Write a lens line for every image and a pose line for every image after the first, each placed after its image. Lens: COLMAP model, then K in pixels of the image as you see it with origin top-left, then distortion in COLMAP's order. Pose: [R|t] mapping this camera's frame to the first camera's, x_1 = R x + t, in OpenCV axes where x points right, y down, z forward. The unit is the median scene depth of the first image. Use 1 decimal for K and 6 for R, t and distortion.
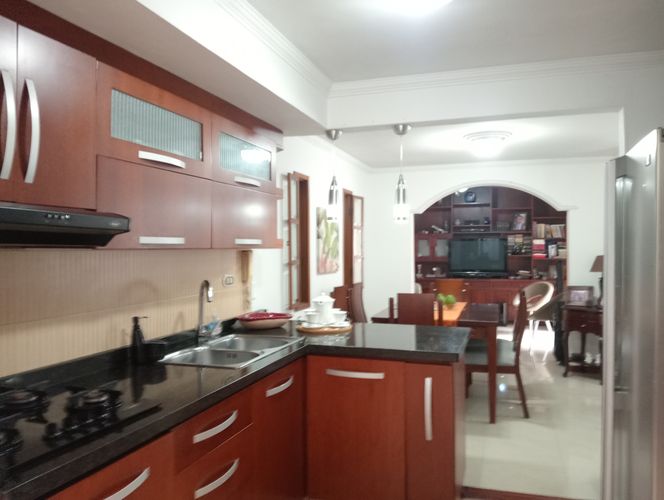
lens RADIAL K [[535.8, 0, 342.2], [0, 535.8, 248.0], [0, 0, 1]] dist [0.117546, -0.227080]
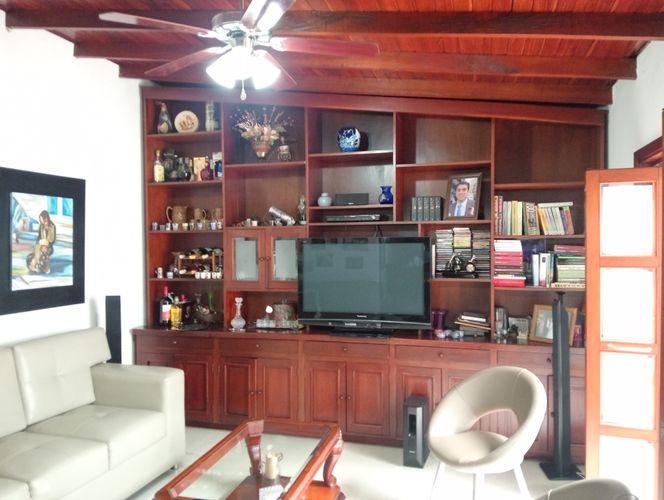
lens RADIAL K [[535.8, 0, 342.2], [0, 535.8, 248.0], [0, 0, 1]] dist [0.117546, -0.227080]
pose [[0.999947, -0.000909, 0.010243, 0.233485], [0.000861, 0.999988, 0.004774, -0.011828], [-0.010247, -0.004765, 0.999936, 0.594701]]
